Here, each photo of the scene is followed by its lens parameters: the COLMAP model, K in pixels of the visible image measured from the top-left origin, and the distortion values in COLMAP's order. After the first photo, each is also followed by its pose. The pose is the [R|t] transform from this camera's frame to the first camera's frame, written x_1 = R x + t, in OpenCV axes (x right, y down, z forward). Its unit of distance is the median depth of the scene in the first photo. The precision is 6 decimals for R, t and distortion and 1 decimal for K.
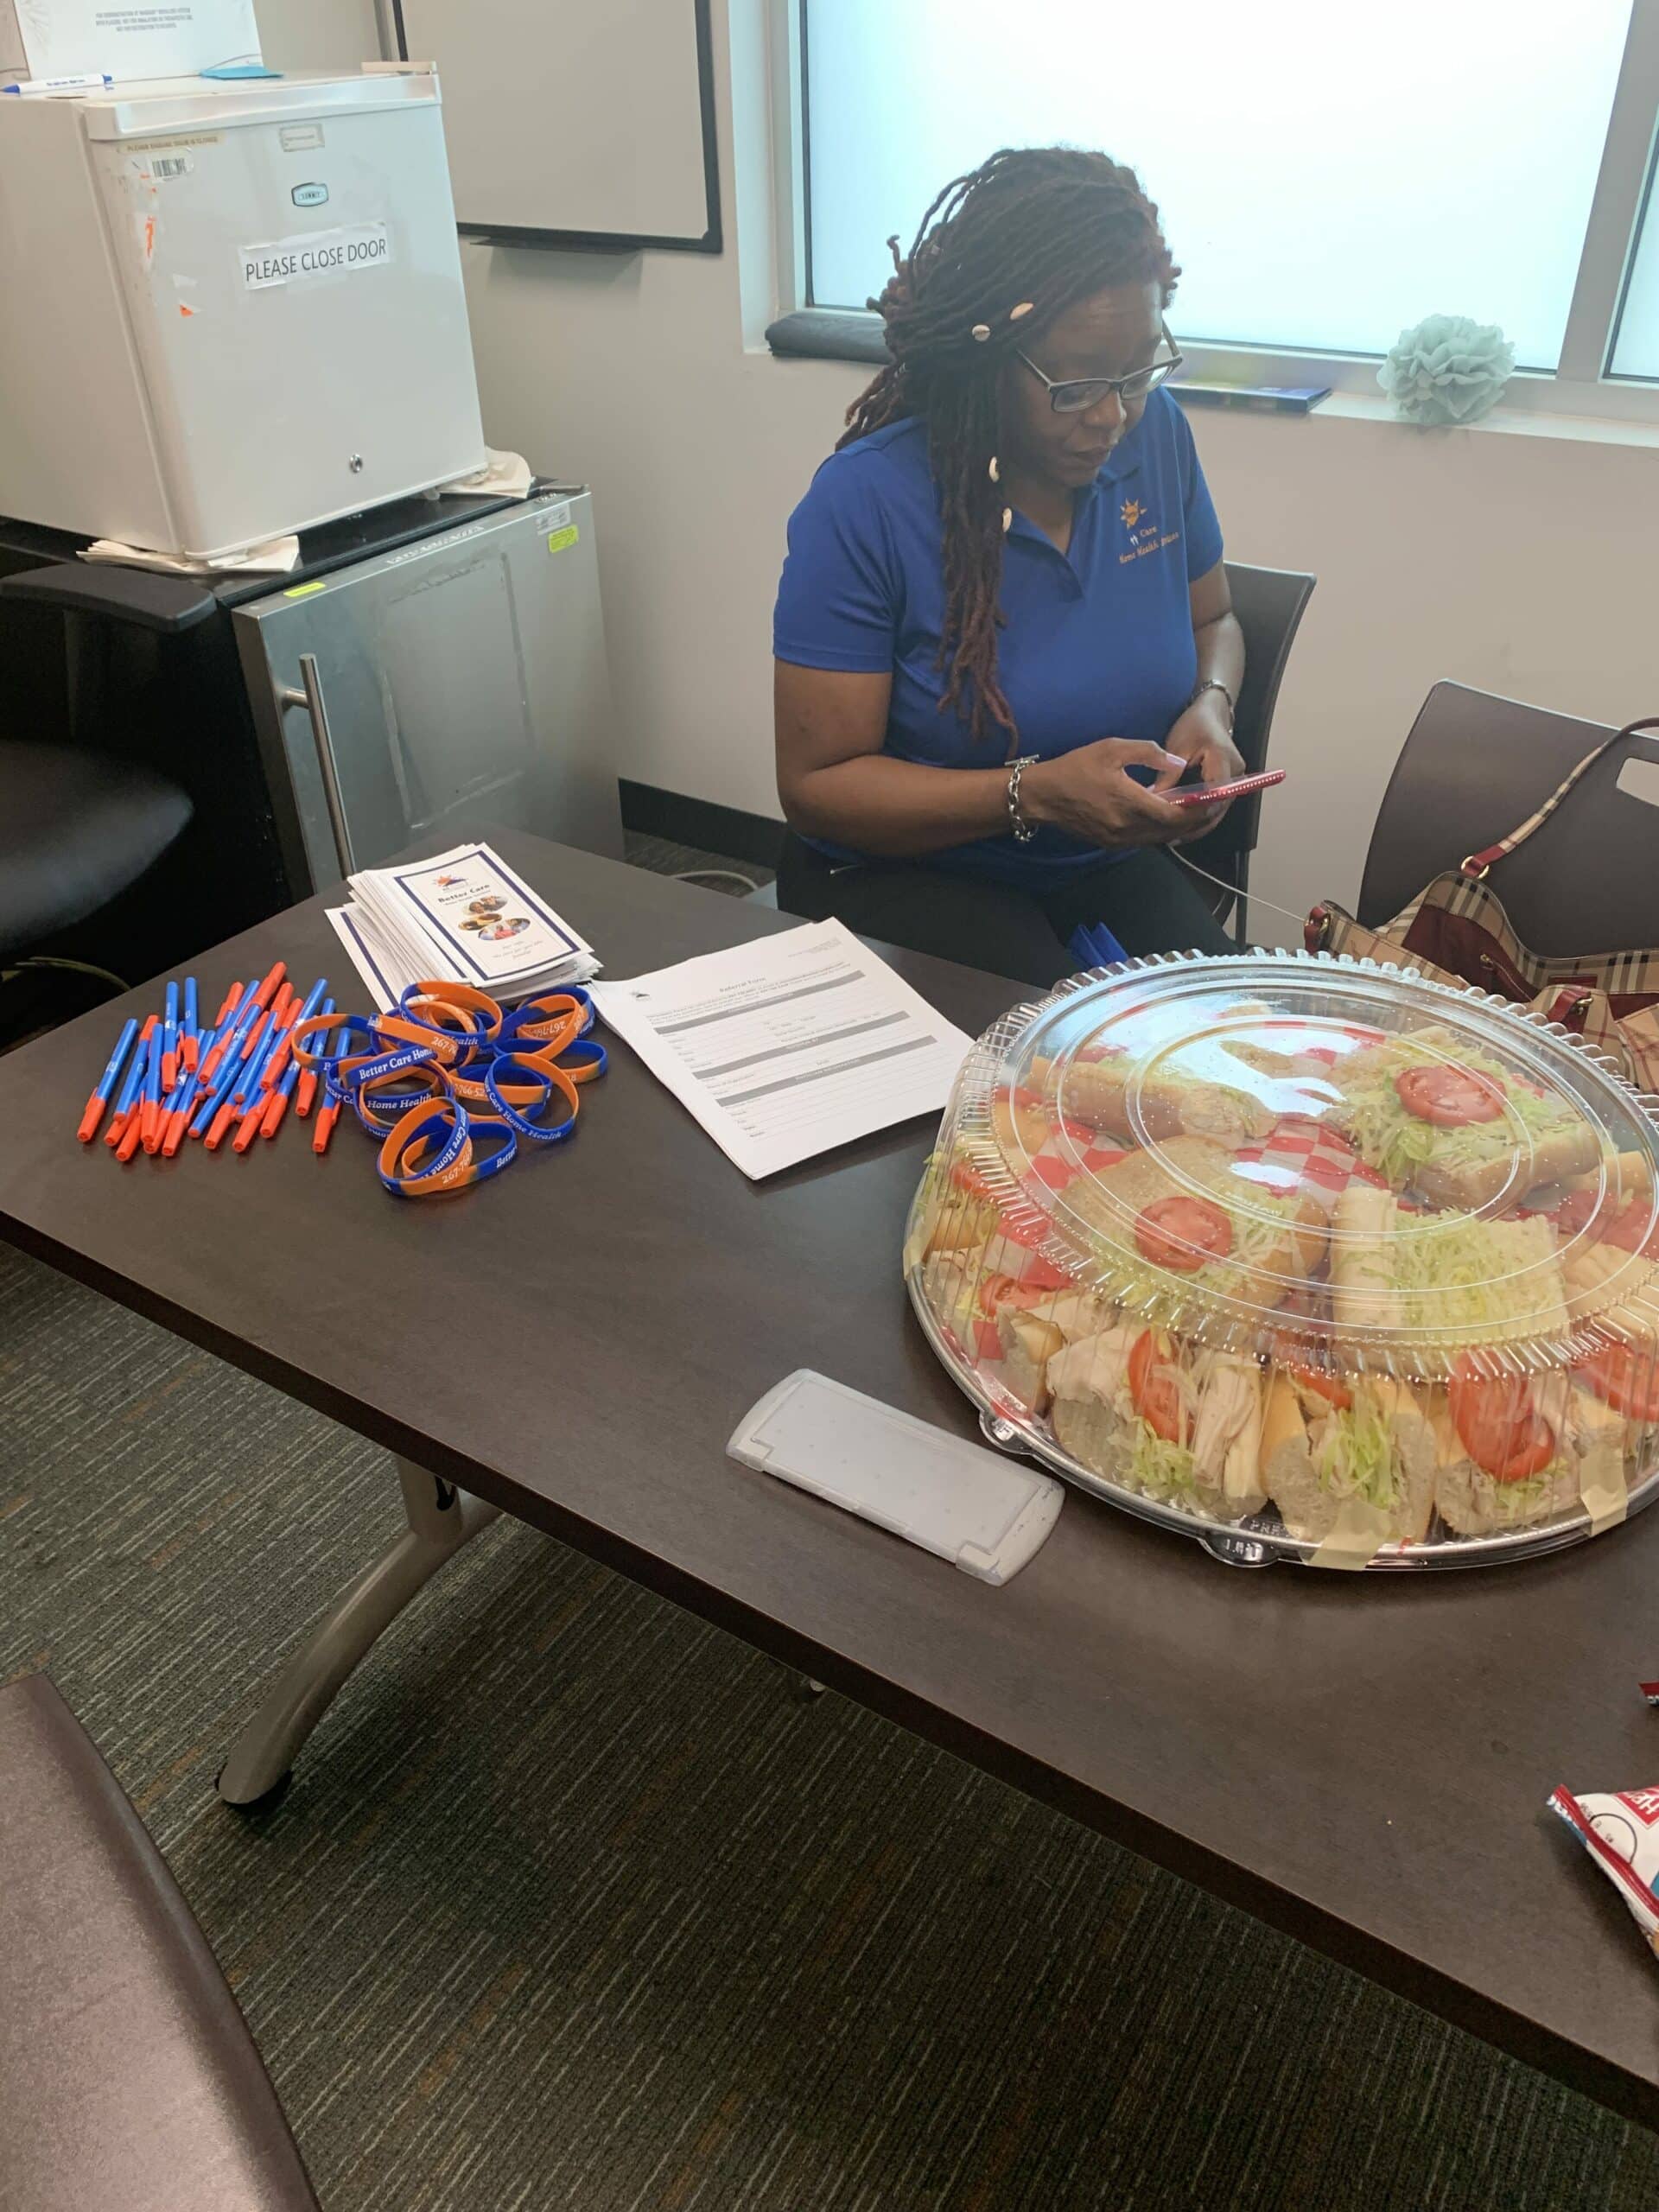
lens RADIAL K [[1669.9, 0, 825.1], [0, 1669.9, 1112.7], [0, 0, 1]] dist [-0.010364, 0.001901]
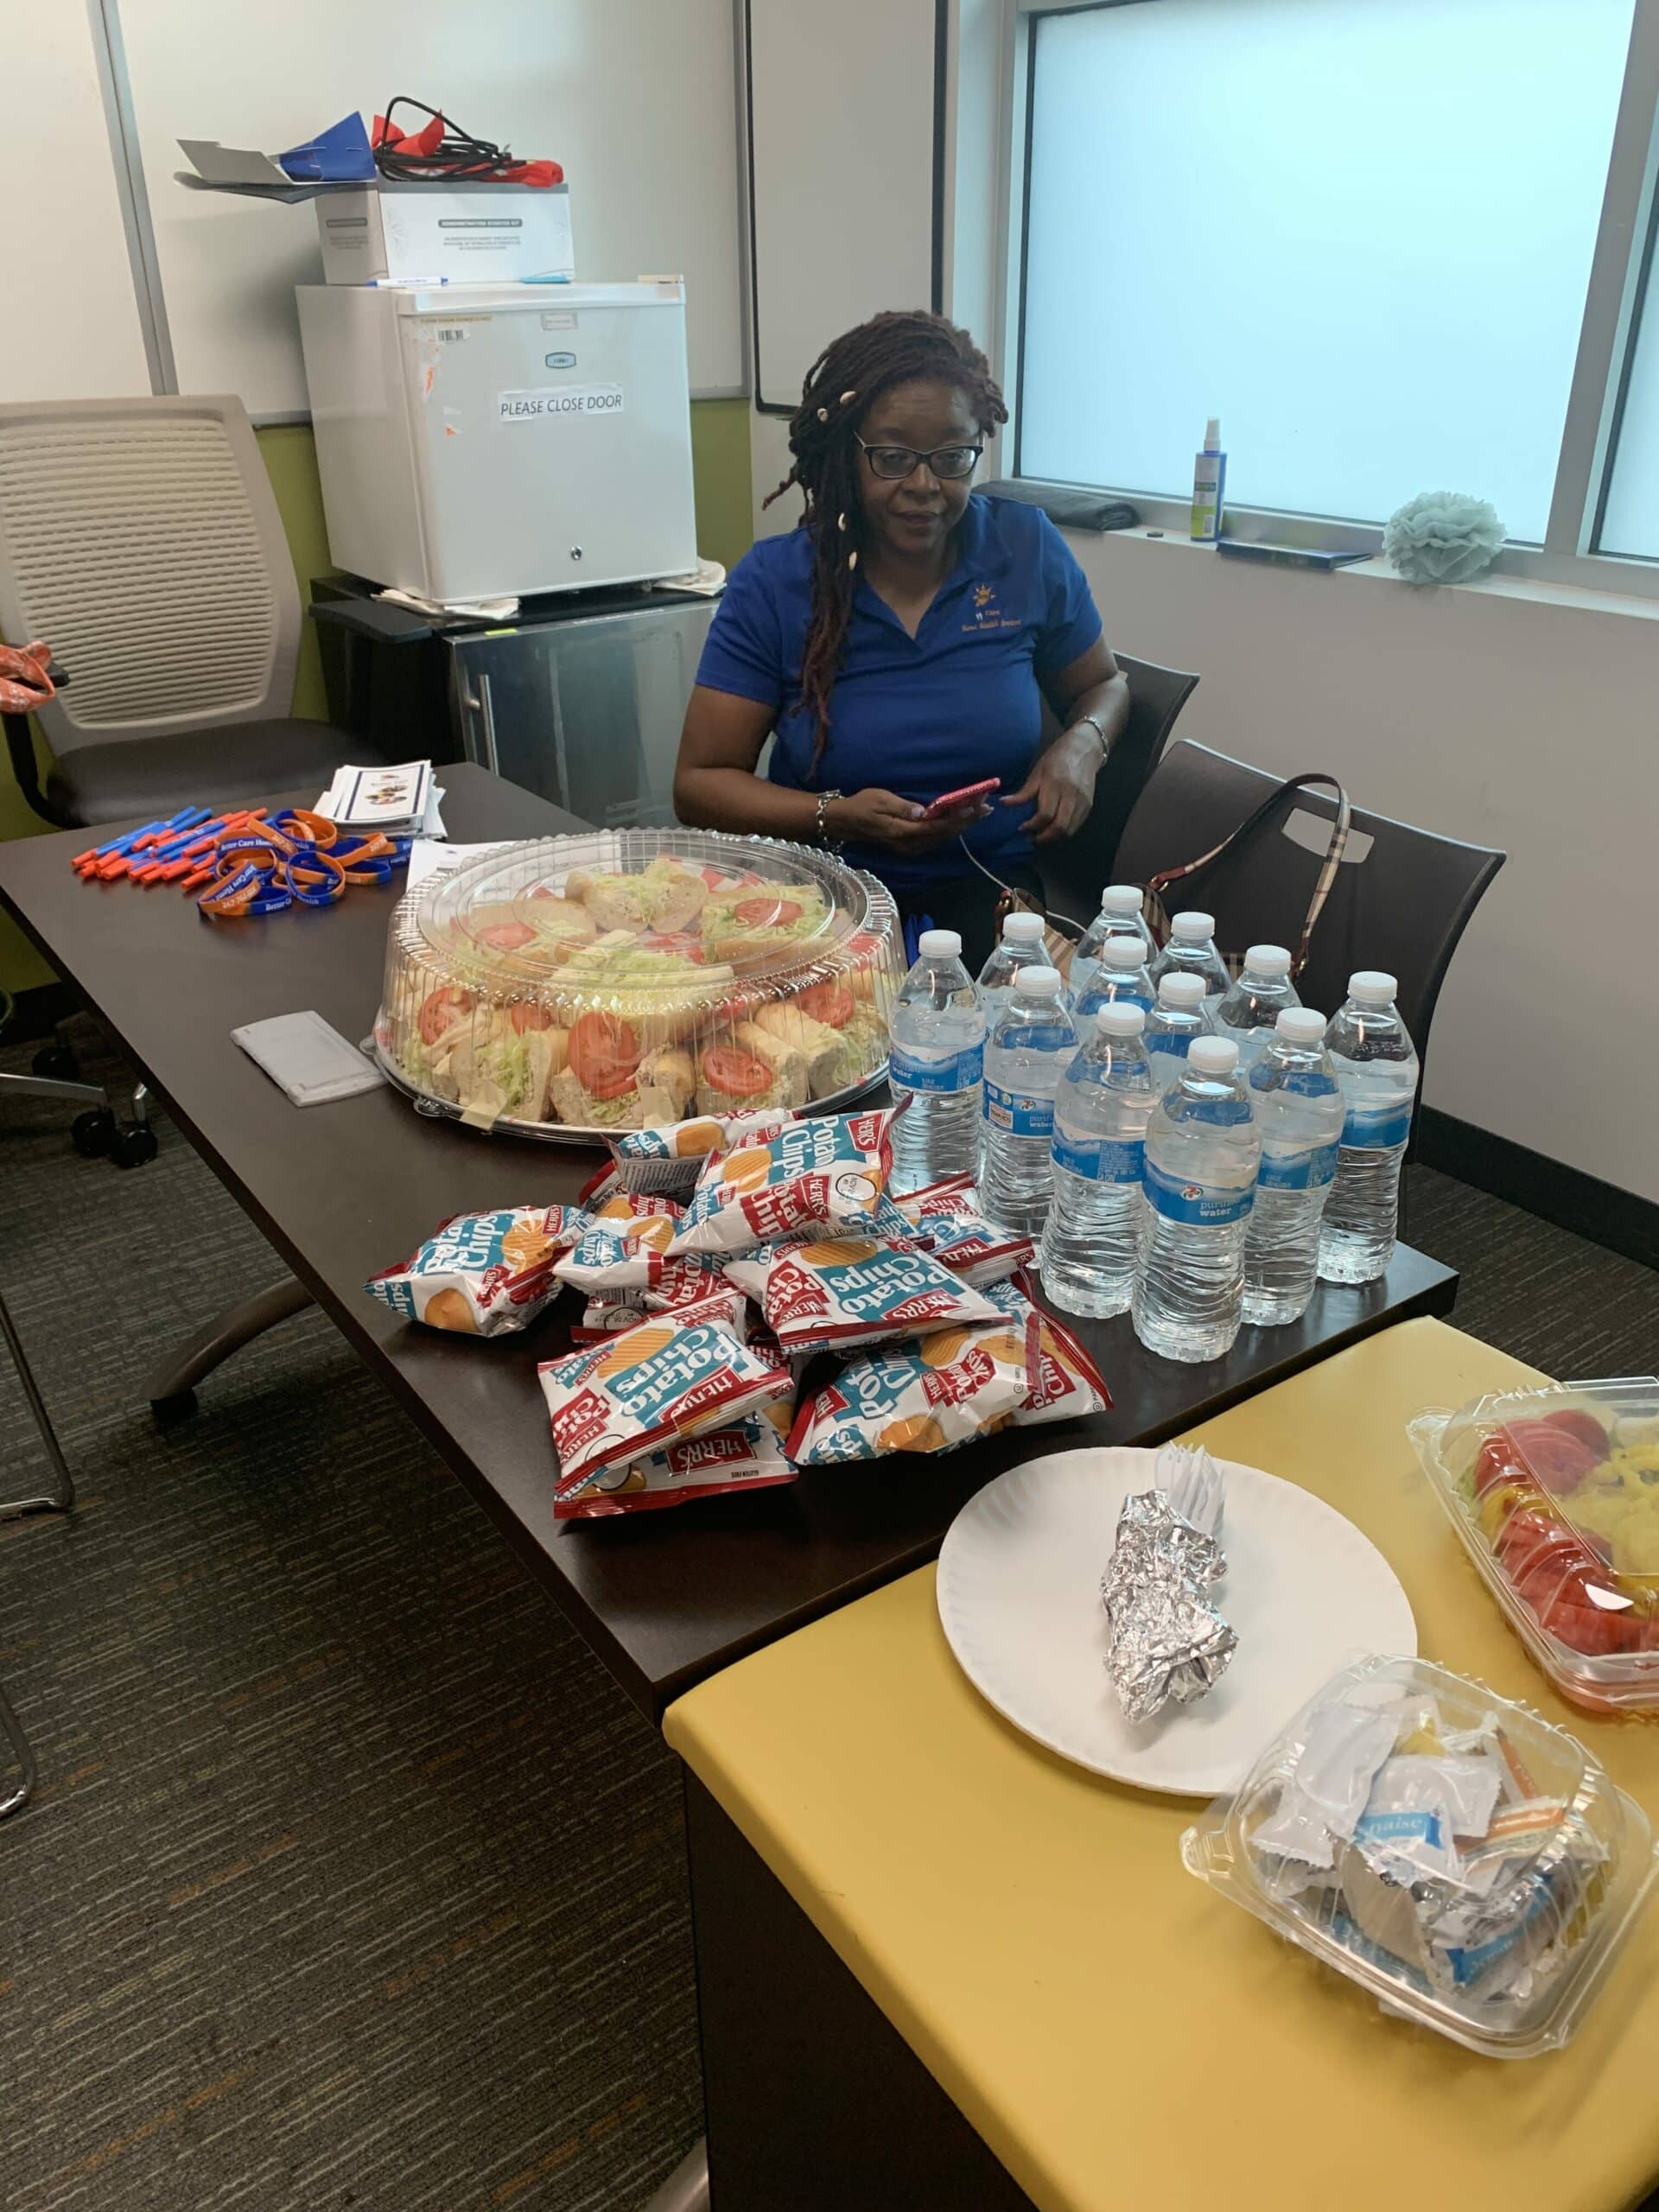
lens RADIAL K [[1669.9, 0, 833.1], [0, 1669.9, 1098.3], [0, 0, 1]] dist [-0.010364, 0.001901]
pose [[0.931075, 0.170254, -0.322665, 0.456078], [-0.210446, 0.973094, -0.093807, 0.132314], [0.298013, 0.155246, 0.941853, -0.150518]]
